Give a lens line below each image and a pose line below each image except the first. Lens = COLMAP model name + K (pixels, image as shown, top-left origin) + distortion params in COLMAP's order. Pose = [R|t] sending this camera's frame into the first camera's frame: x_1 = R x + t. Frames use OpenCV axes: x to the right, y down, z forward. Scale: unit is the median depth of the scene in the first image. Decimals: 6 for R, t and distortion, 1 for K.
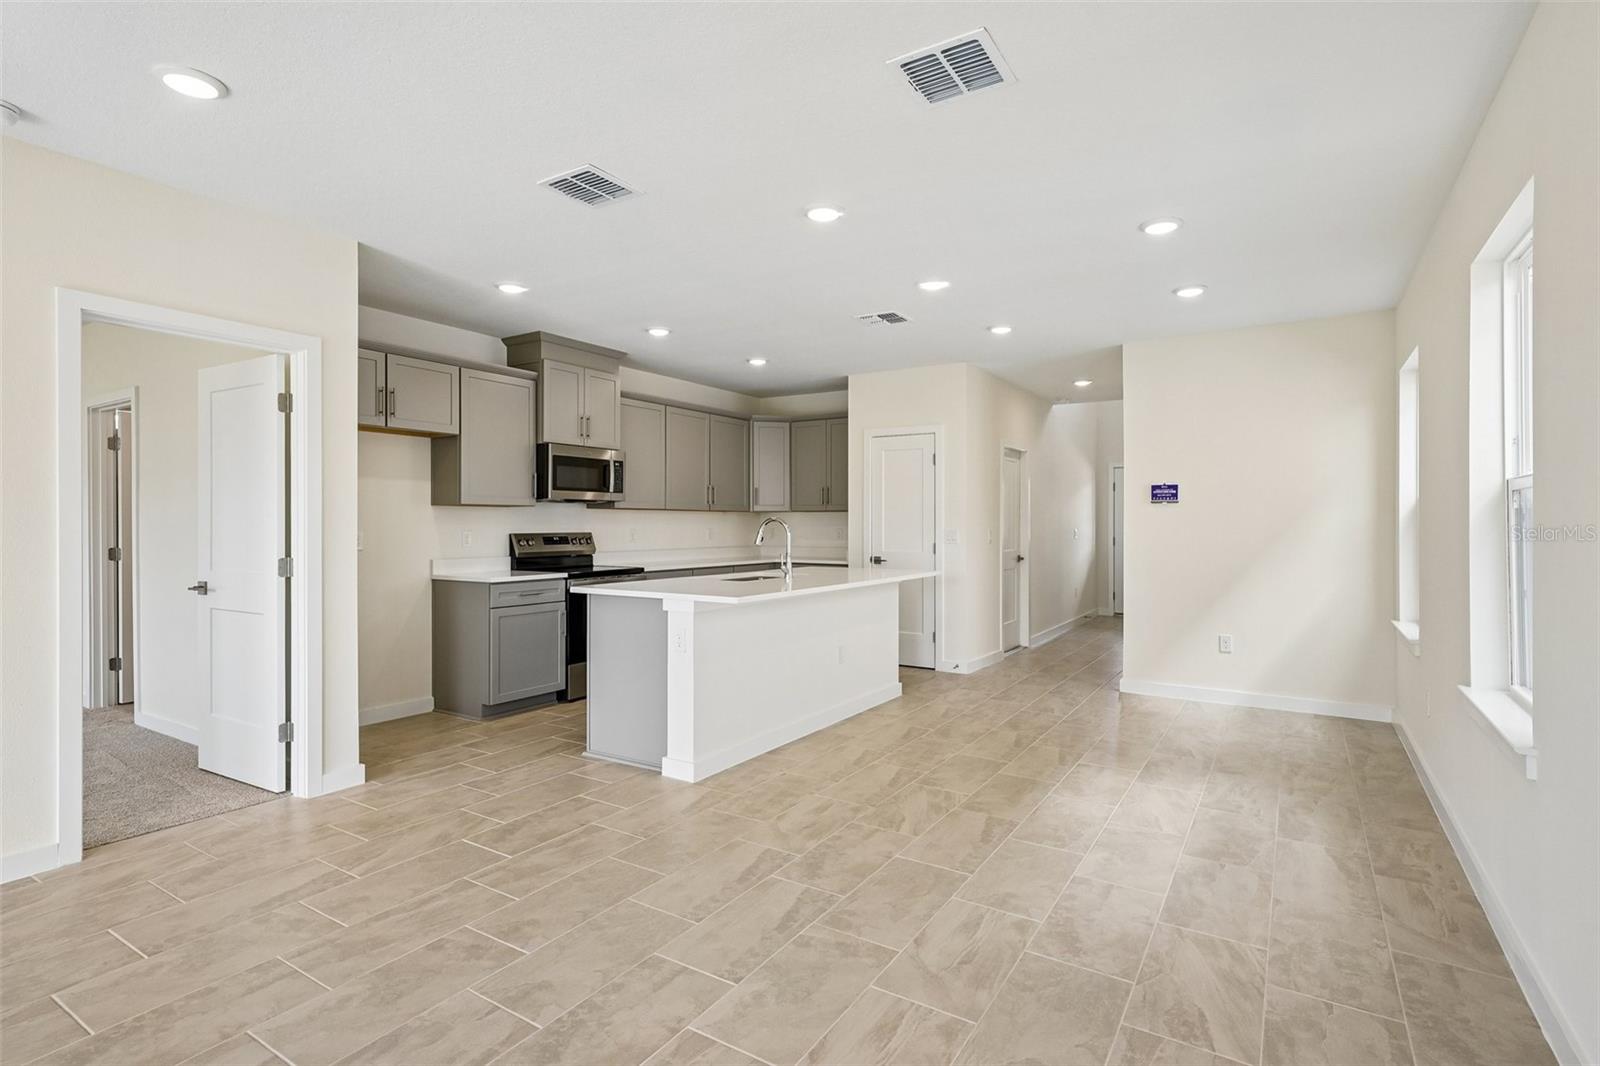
lens RADIAL K [[786.7, 0, 802.3], [0, 786.7, 524.8], [0, 0, 1]] dist [0.007943, 0.001260]
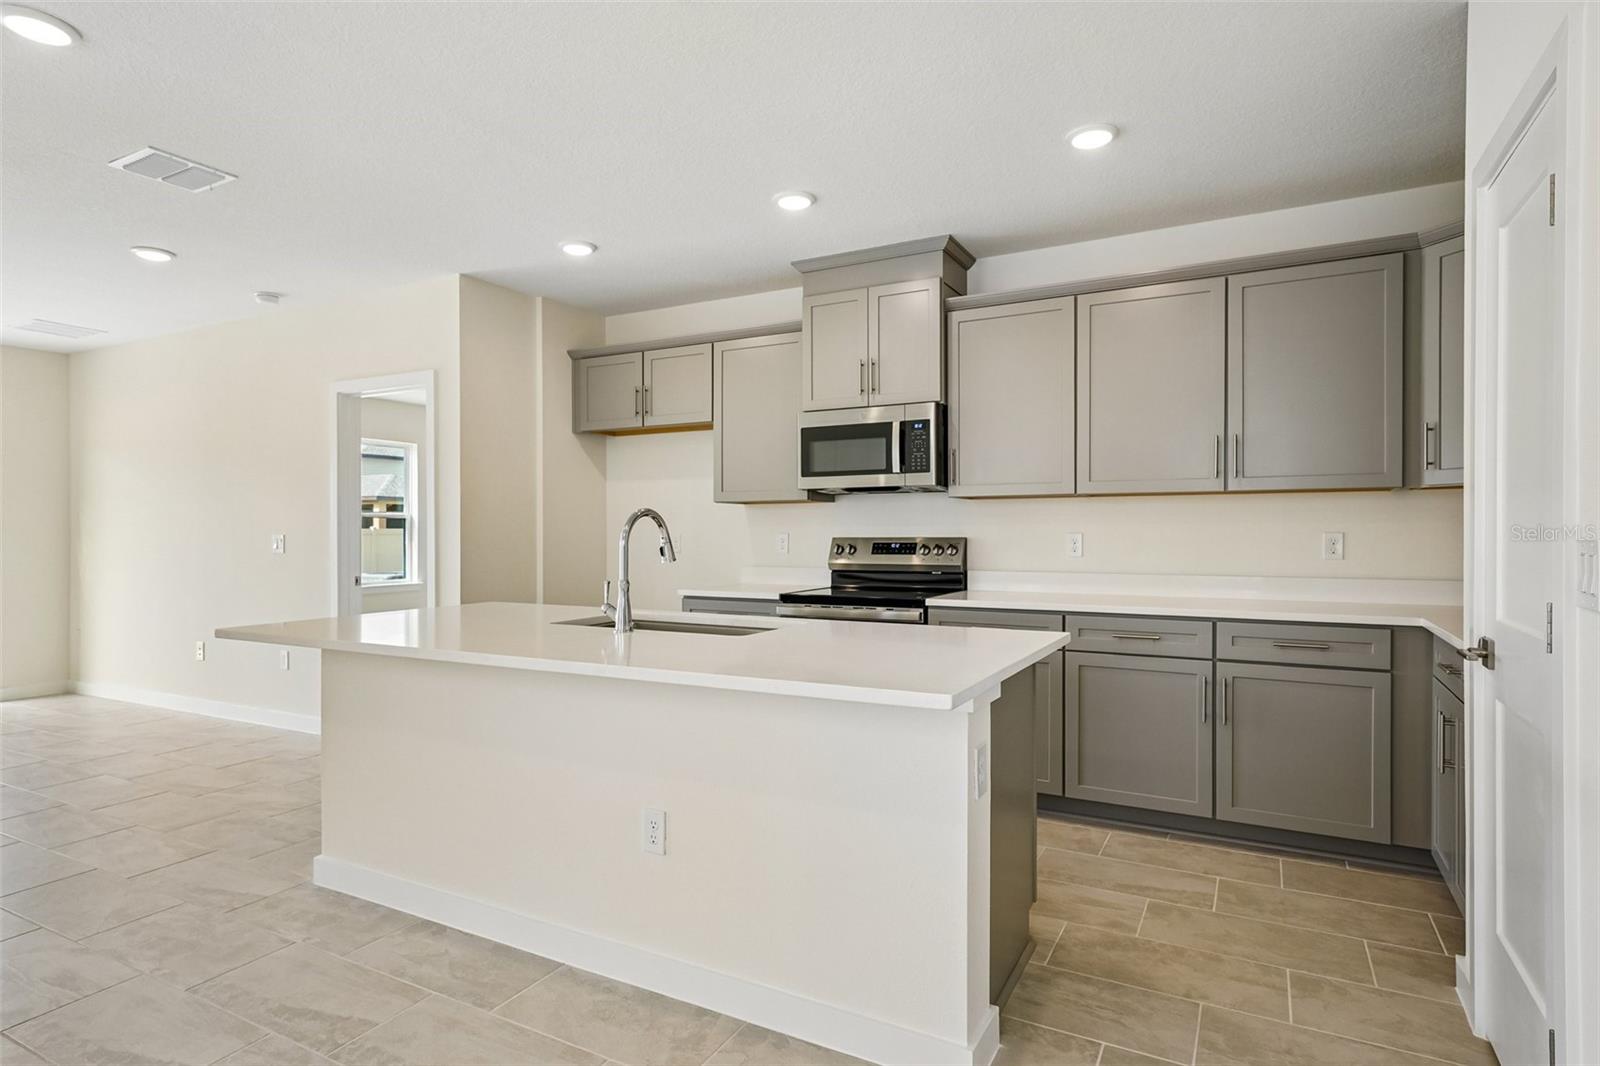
lens RADIAL K [[853.5, 0, 807.5], [0, 853.5, 530.8], [0, 0, 1]] dist [0.010372, 0.000203]
pose [[0.068192, 0.000682, -0.997672, 0.453046], [0.002674, 0.999996, 0.000866, 0.003901], [0.997669, -0.002727, 0.068190, 0.937296]]
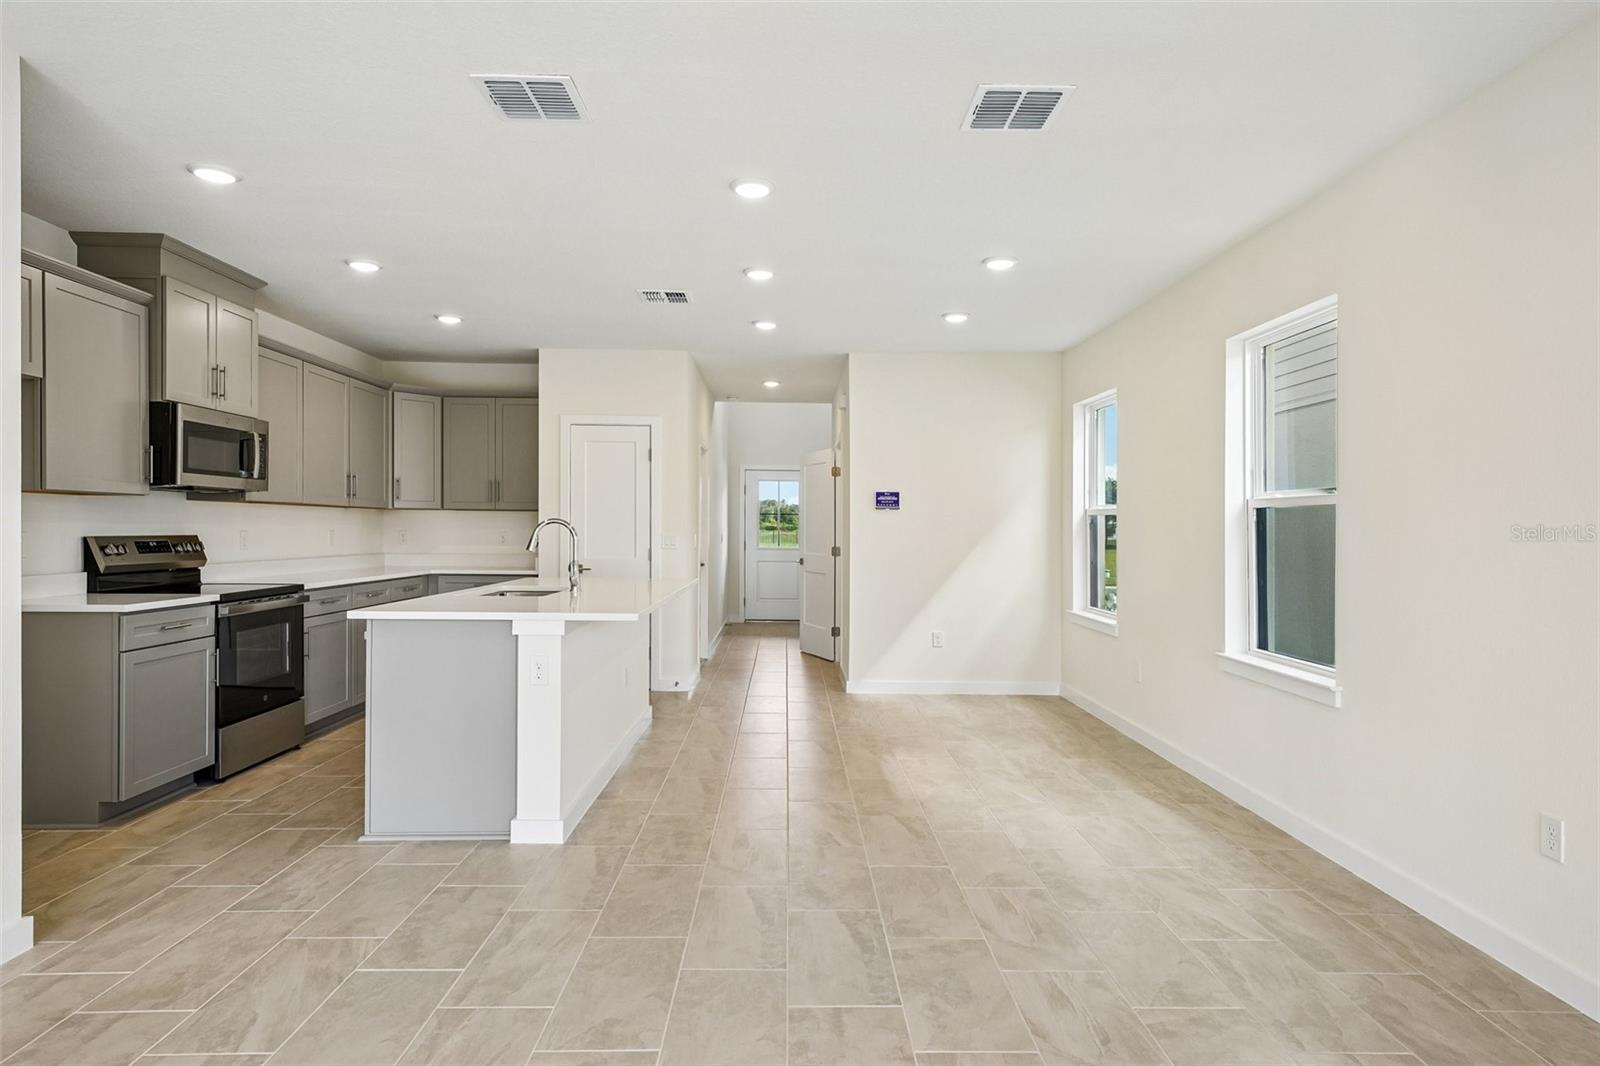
lens RADIAL K [[906.6, 0, 808.1], [0, 906.6, 537.0], [0, 0, 1]] dist [0.018355, 0.000801]
pose [[0.832007, 0.002814, 0.554758, -0.301660], [-0.008544, 0.999934, 0.007743, 0.000613], [-0.554699, -0.011183, 0.831976, 0.053608]]
